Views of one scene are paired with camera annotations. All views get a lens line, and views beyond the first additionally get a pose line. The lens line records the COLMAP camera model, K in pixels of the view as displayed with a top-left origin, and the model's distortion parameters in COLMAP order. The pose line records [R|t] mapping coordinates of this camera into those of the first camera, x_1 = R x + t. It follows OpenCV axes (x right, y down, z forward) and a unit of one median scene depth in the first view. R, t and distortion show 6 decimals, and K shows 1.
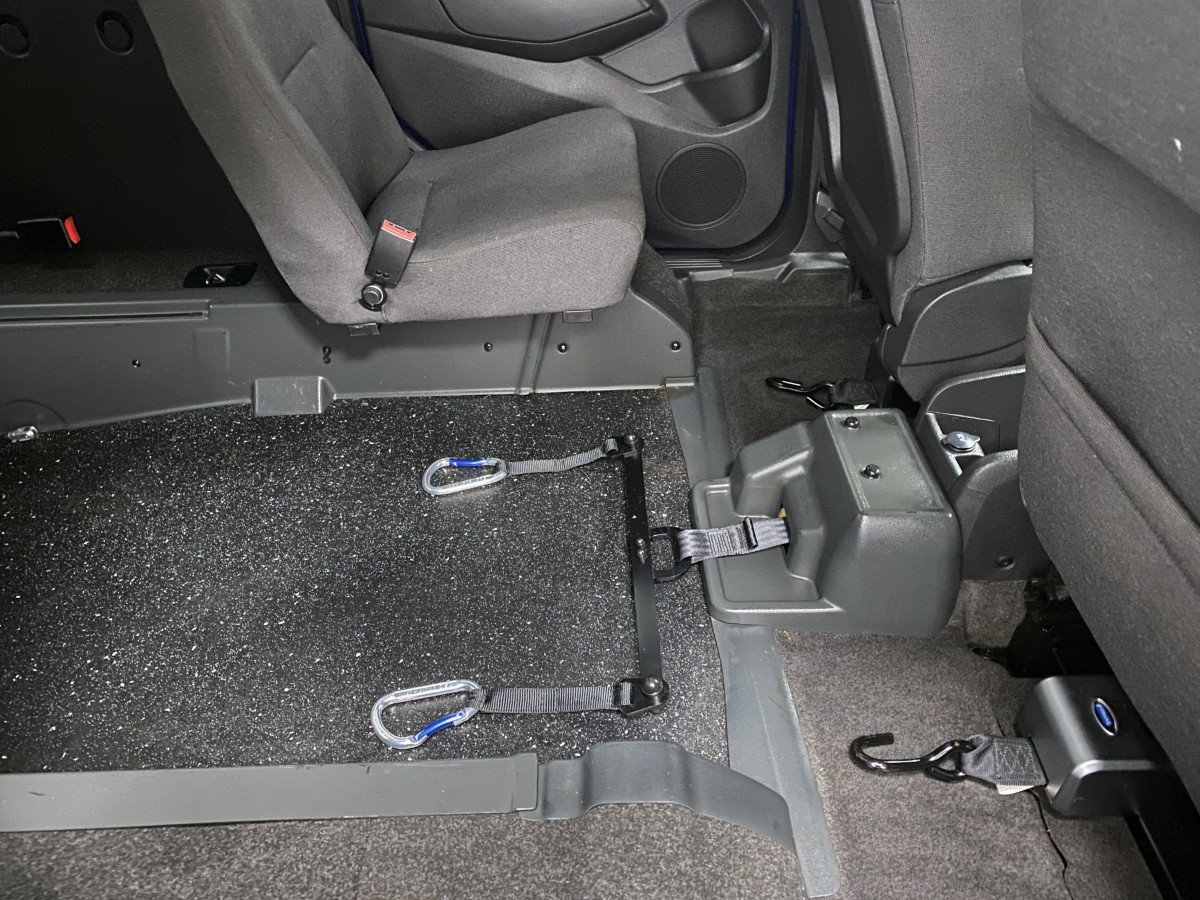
lens RADIAL K [[933.4, 0, 597.2], [0, 933.4, 452.5], [0, 0, 1]] dist [0.017675, -0.006665]
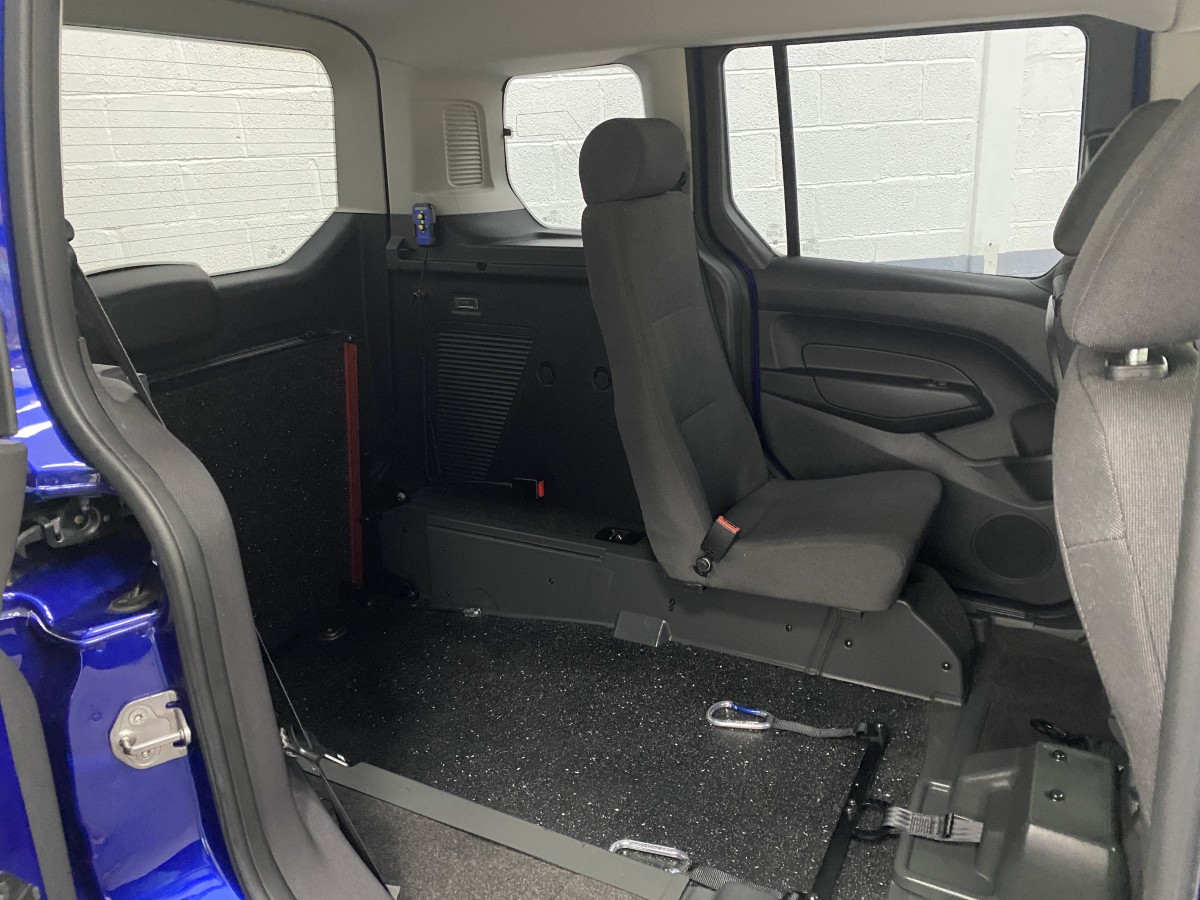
lens RADIAL K [[914.7, 0, 594.5], [0, 914.7, 425.3], [0, 0, 1]] dist [0.068139, -0.106616]
pose [[0.876759, 0.136282, -0.461217, 0.218076], [-0.293914, 0.910916, -0.289561, 0.086751], [0.380668, 0.389434, 0.838709, -0.303076]]
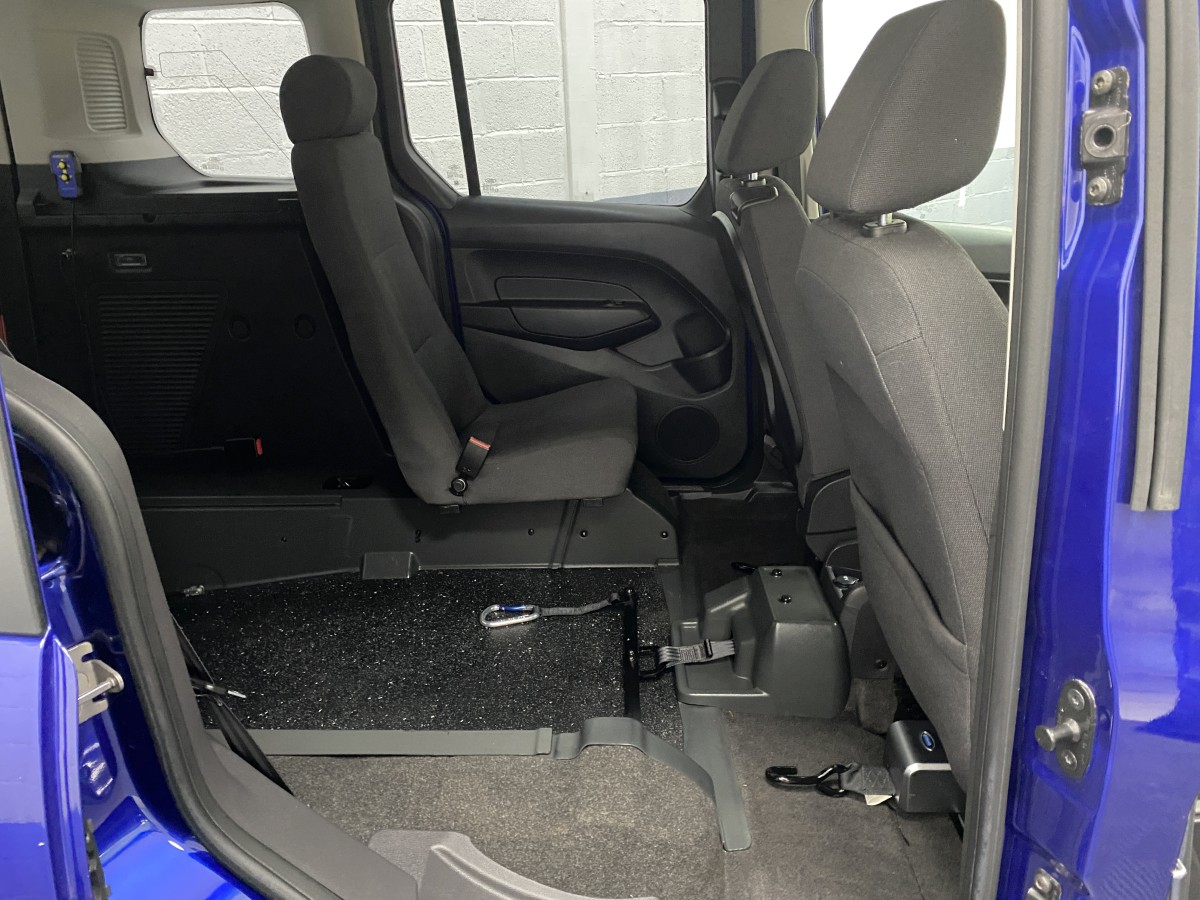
lens RADIAL K [[914.7, 0, 594.5], [0, 914.7, 425.3], [0, 0, 1]] dist [0.068139, -0.106616]
pose [[0.998874, 0.015747, -0.044761, 0.043252], [-0.029583, 0.944218, -0.327990, 0.208657], [0.037099, 0.328944, 0.943620, -0.403728]]
